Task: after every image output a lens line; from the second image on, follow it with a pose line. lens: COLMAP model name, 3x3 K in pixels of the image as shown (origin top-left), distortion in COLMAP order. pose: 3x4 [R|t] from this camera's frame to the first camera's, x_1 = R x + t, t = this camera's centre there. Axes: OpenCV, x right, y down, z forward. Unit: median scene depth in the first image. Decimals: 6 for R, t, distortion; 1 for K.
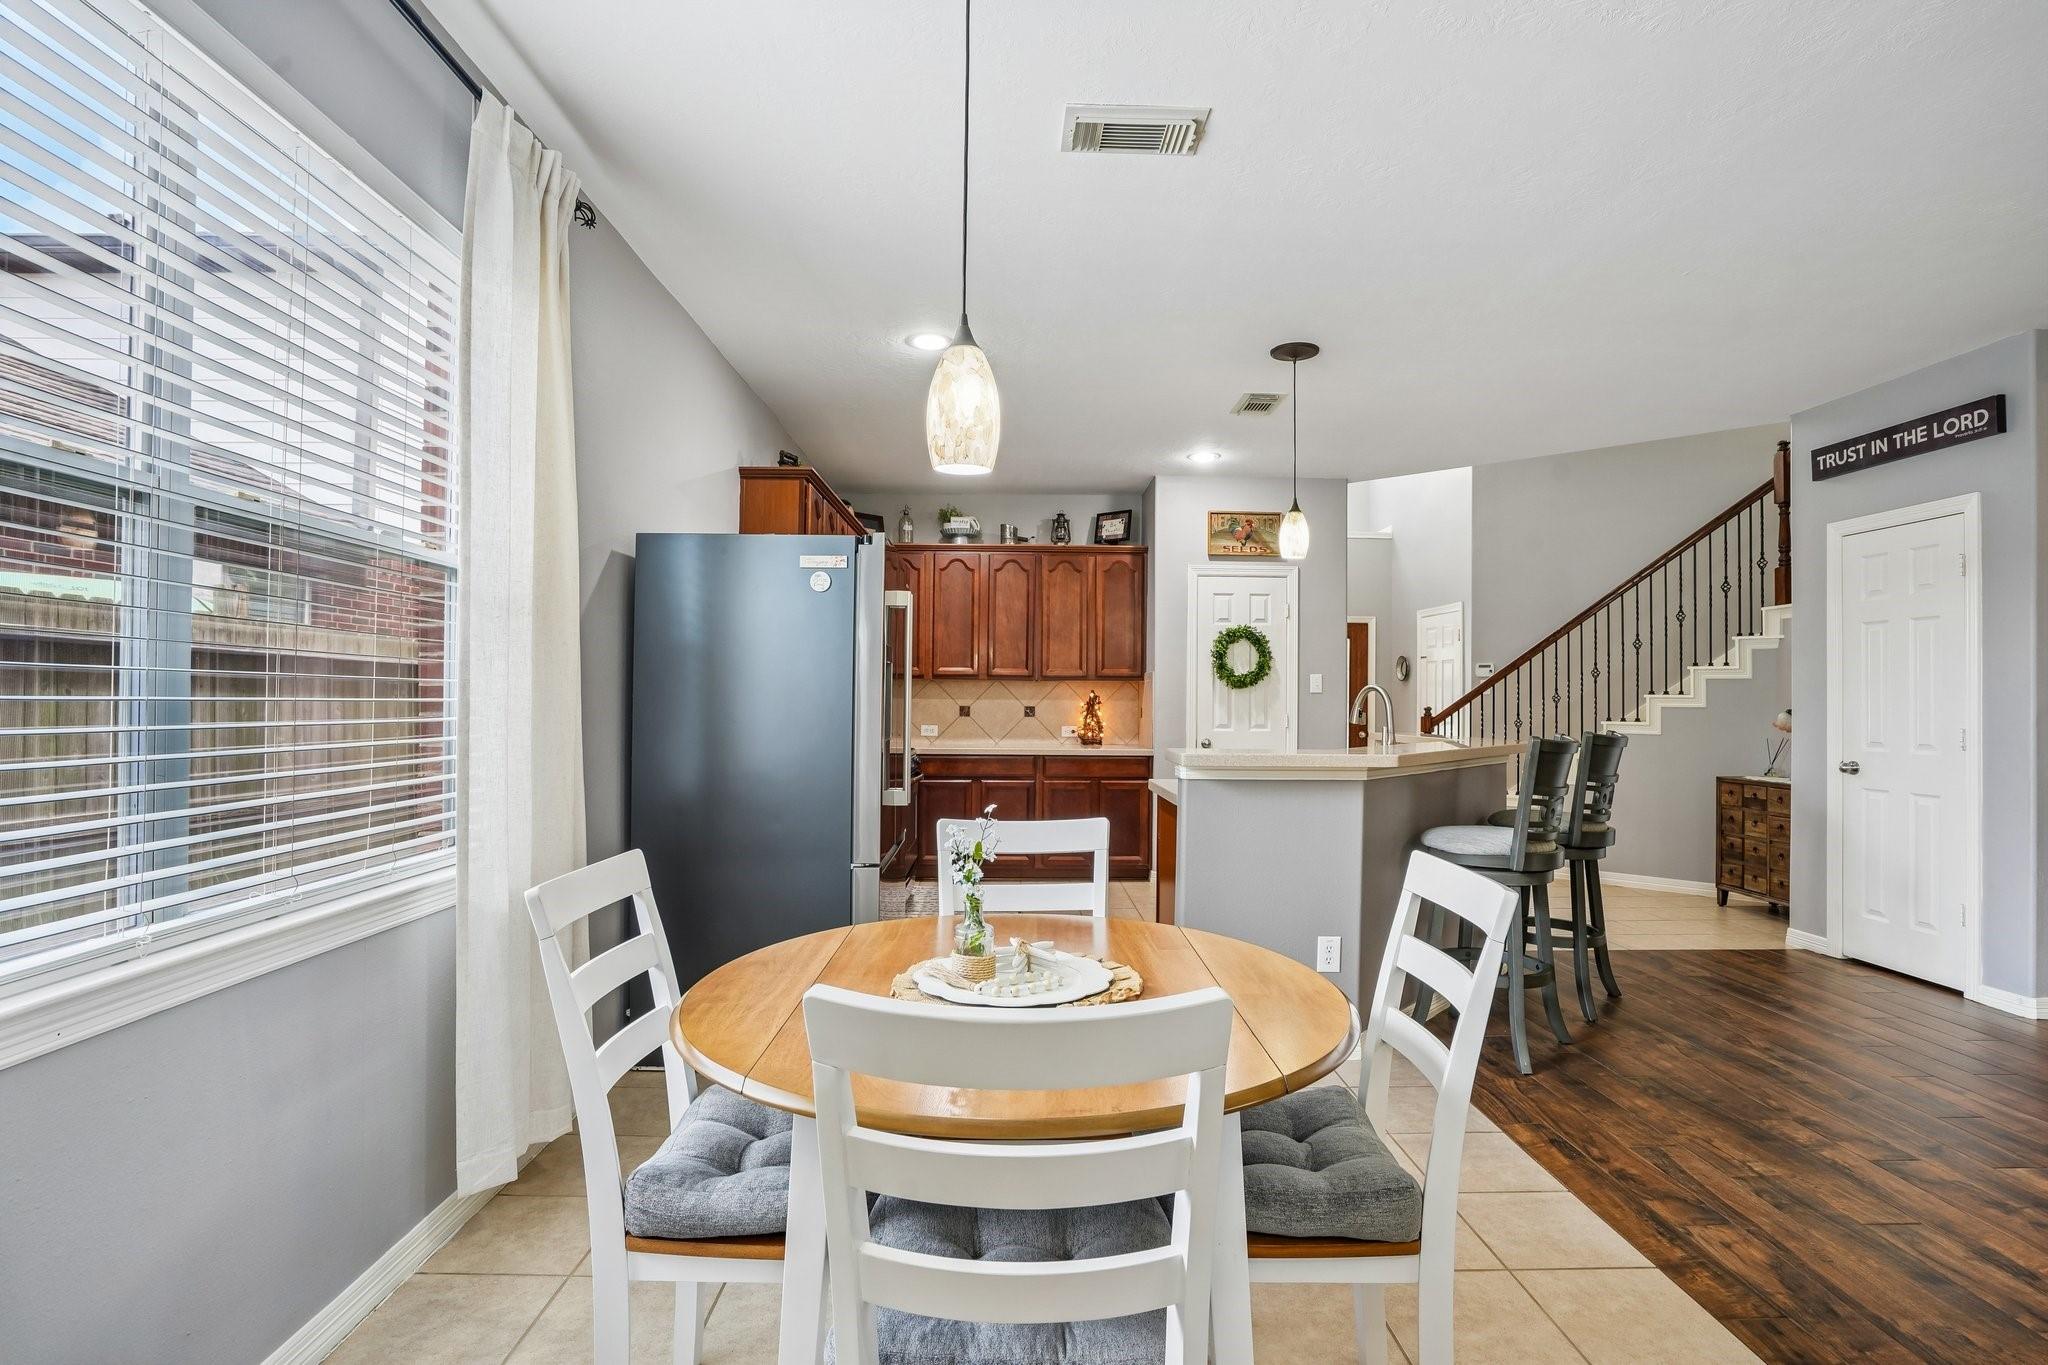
lens RADIAL K [[996.4, 0, 1015.8], [0, 996.4, 686.9], [0, 0, 1]] dist [-0.043532, 0.016300]
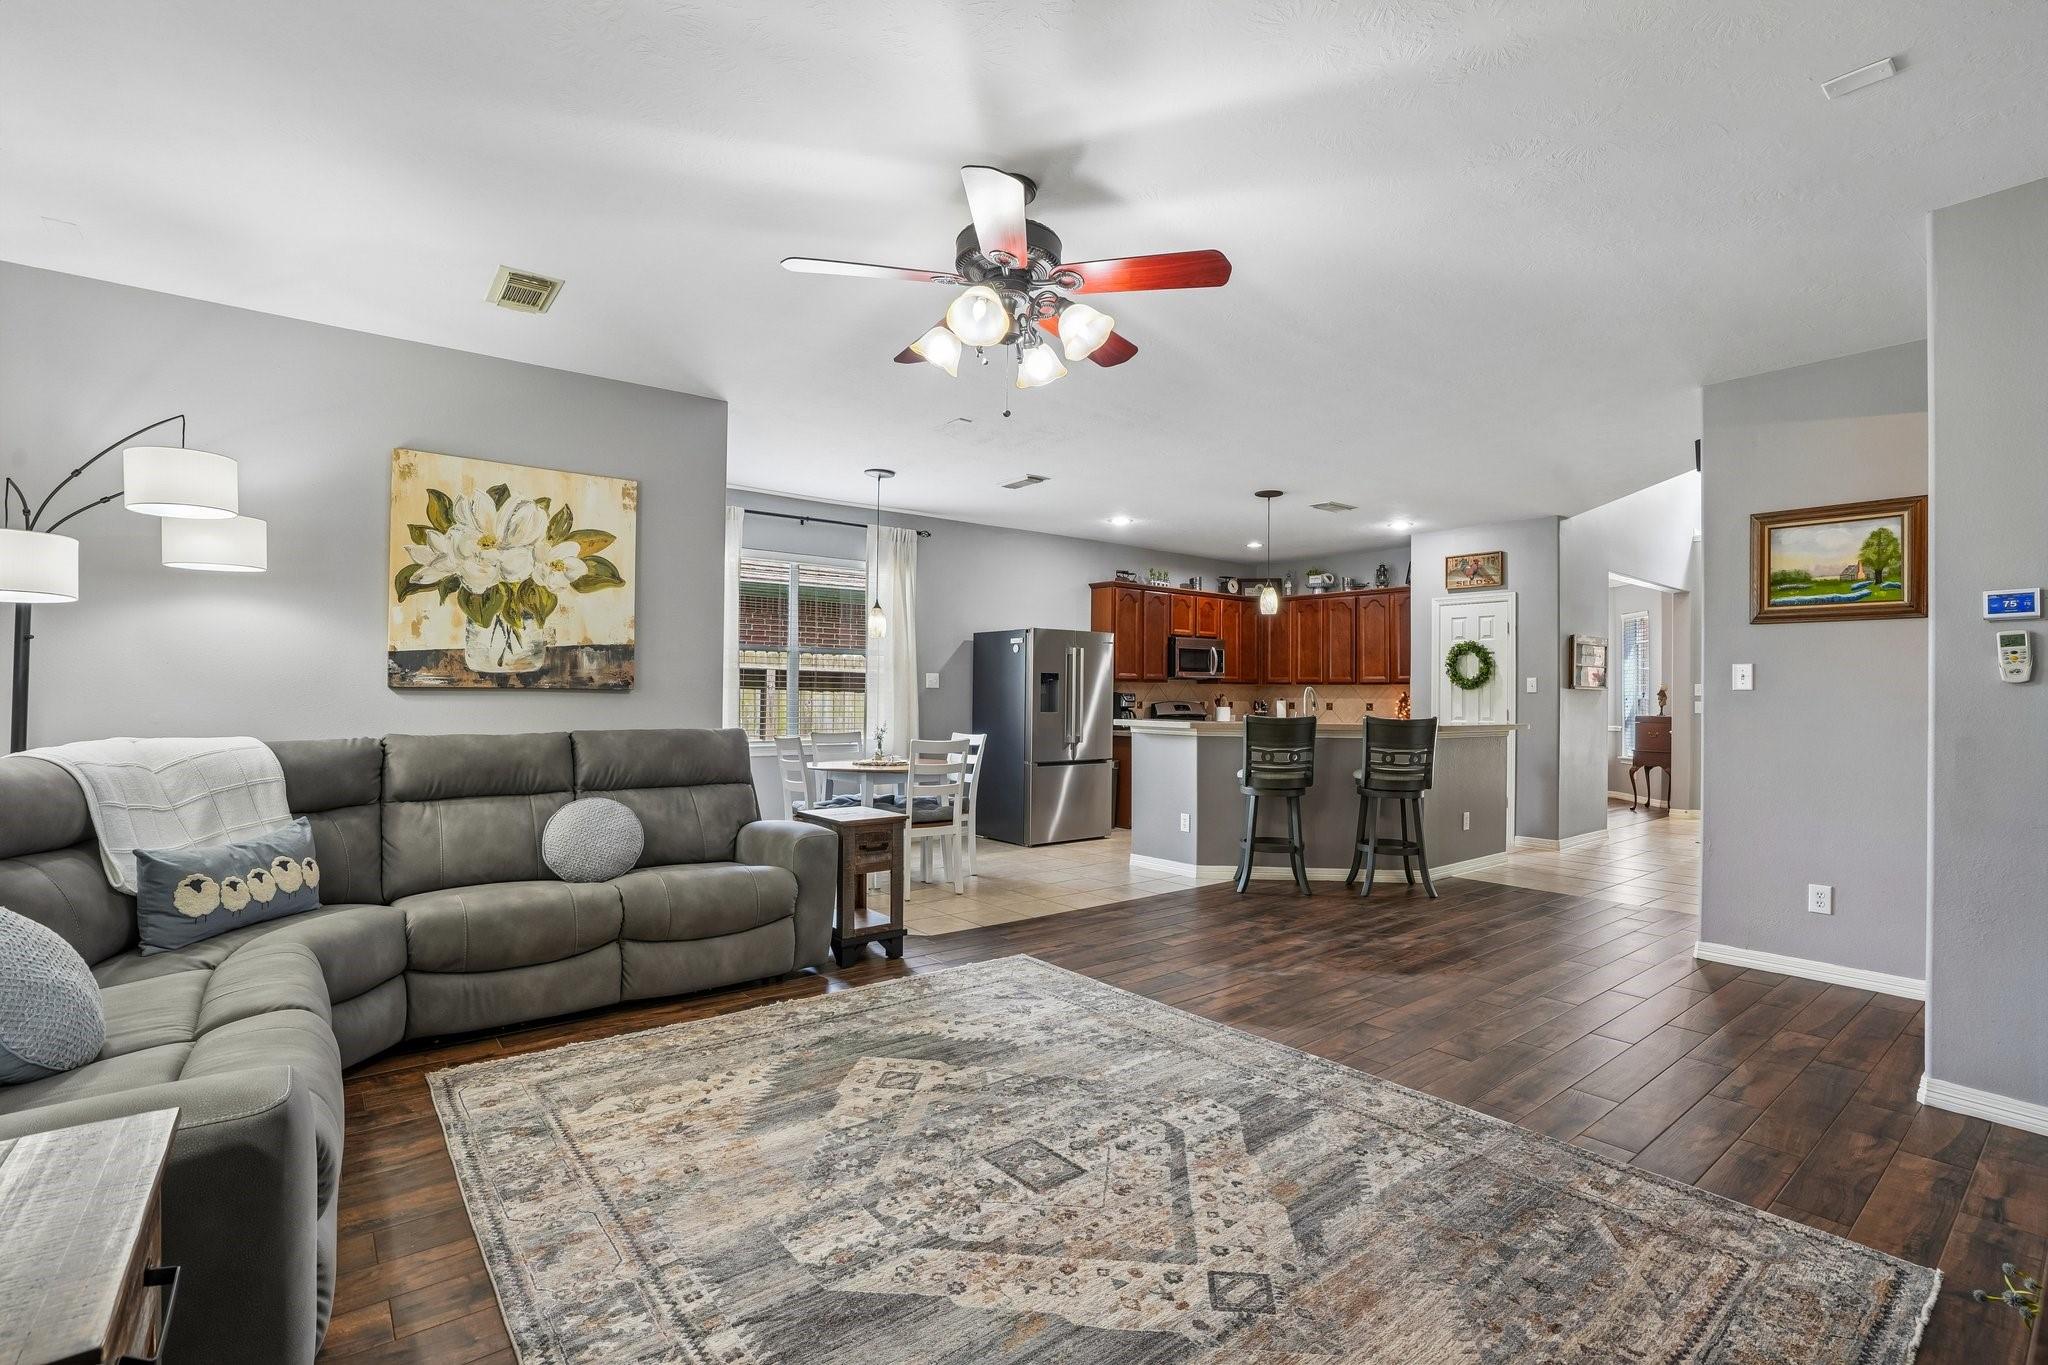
lens RADIAL K [[948.1, 0, 1032.4], [0, 948.1, 681.7], [0, 0, 1]] dist [-0.055417, 0.014368]
pose [[0.613853, -0.013683, -0.789302, 0.957468], [0.004759, 0.999896, -0.013633, 0.006293], [0.789406, 0.004612, 0.613854, -0.239210]]
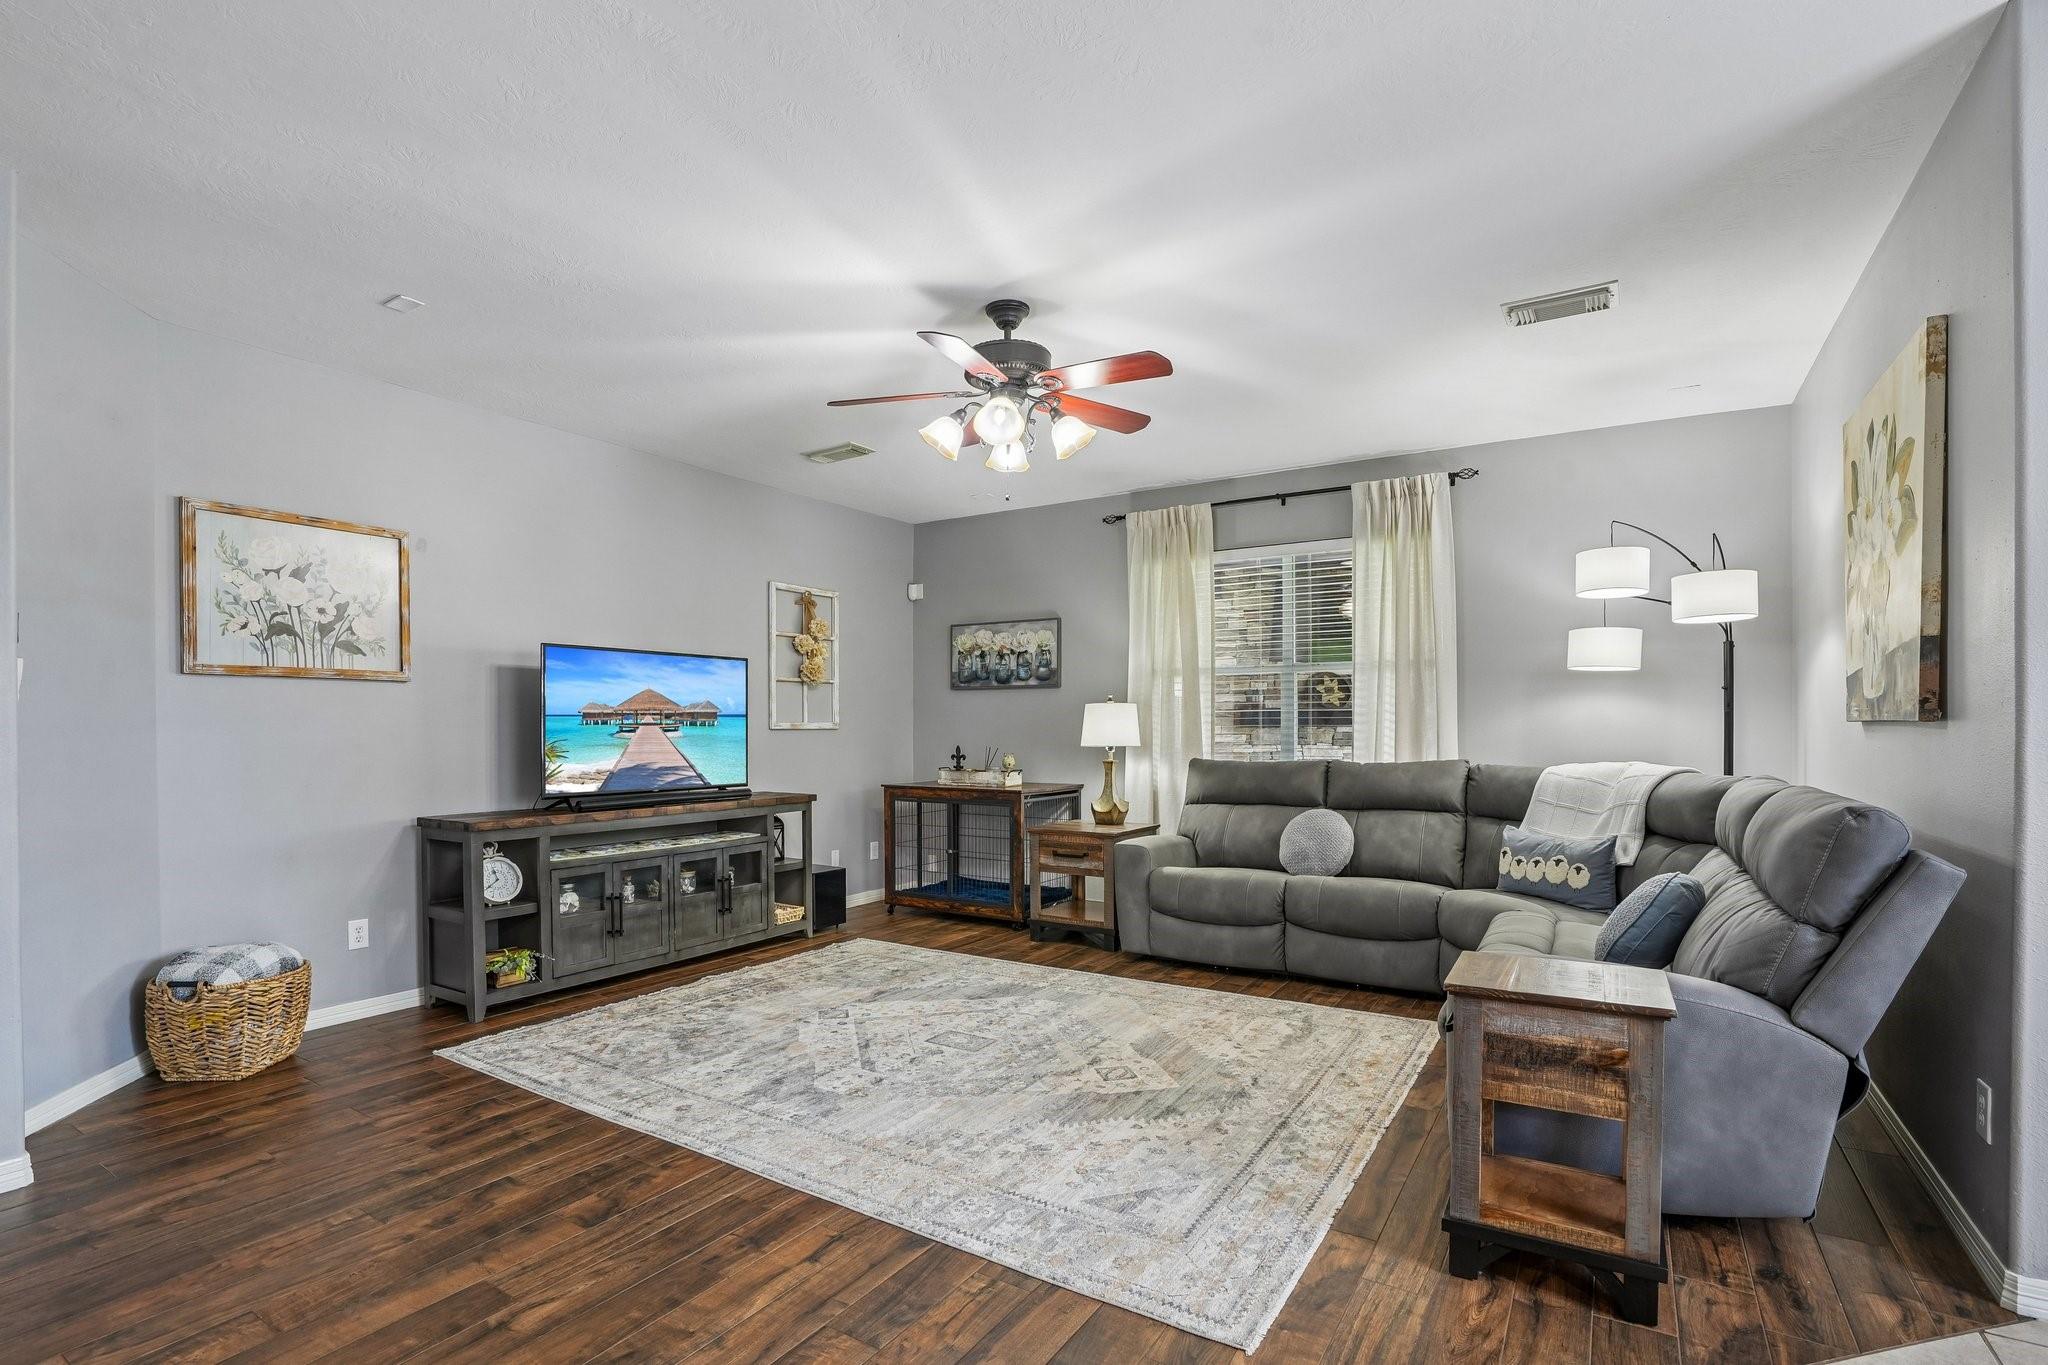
lens RADIAL K [[948.1, 0, 1024.4], [0, 948.1, 741.9], [0, 0, 1]] dist [-0.055417, 0.014368]
pose [[-0.835610, -0.013938, 0.549146, 0.244468], [-0.008965, 0.999891, 0.011737, 0.008284], [-0.549250, 0.004885, -0.835644, 0.523553]]
